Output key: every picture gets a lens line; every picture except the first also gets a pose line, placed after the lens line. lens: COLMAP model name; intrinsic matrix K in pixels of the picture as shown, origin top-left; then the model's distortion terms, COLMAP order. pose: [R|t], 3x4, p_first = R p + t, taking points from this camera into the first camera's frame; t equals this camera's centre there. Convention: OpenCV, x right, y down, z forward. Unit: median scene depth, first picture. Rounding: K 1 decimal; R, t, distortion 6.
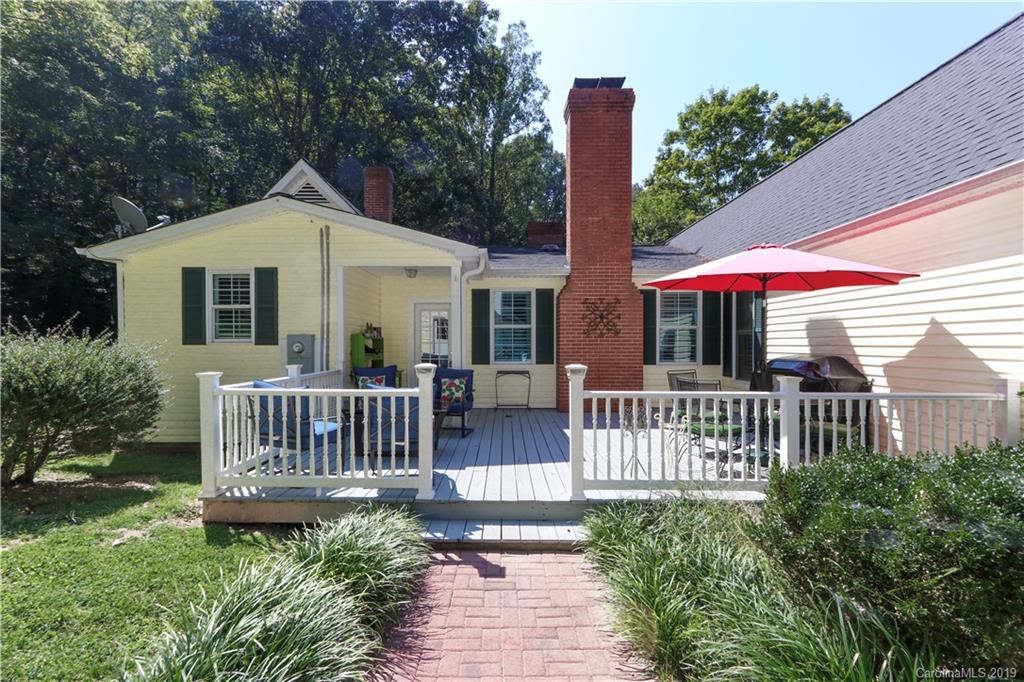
lens RADIAL K [[463.0, 0, 512.0], [0, 463.0, 341.0], [0, 0, 1]] dist [0.002093, 0.000640]
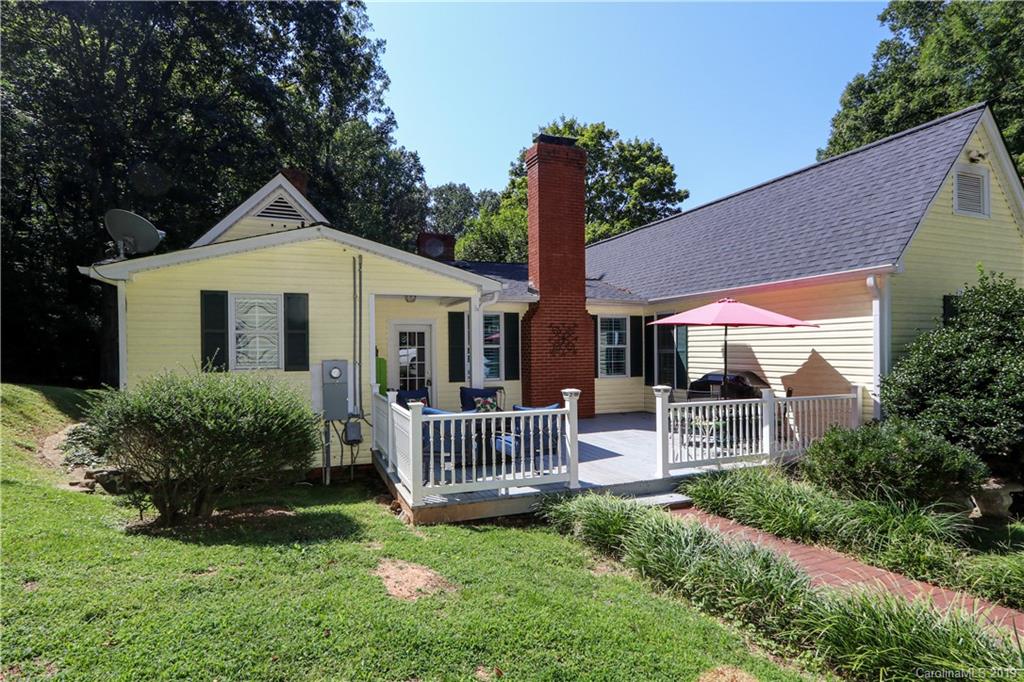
lens RADIAL K [[501.8, 0, 512.0], [0, 501.8, 341.0], [0, 0, 1]] dist [-0.014665, -0.000079]
pose [[0.929340, -0.000721, 0.369226, -0.495626], [0.004189, 0.999954, -0.008590, -0.044649], [-0.369202, 0.009529, 0.929300, -0.169348]]
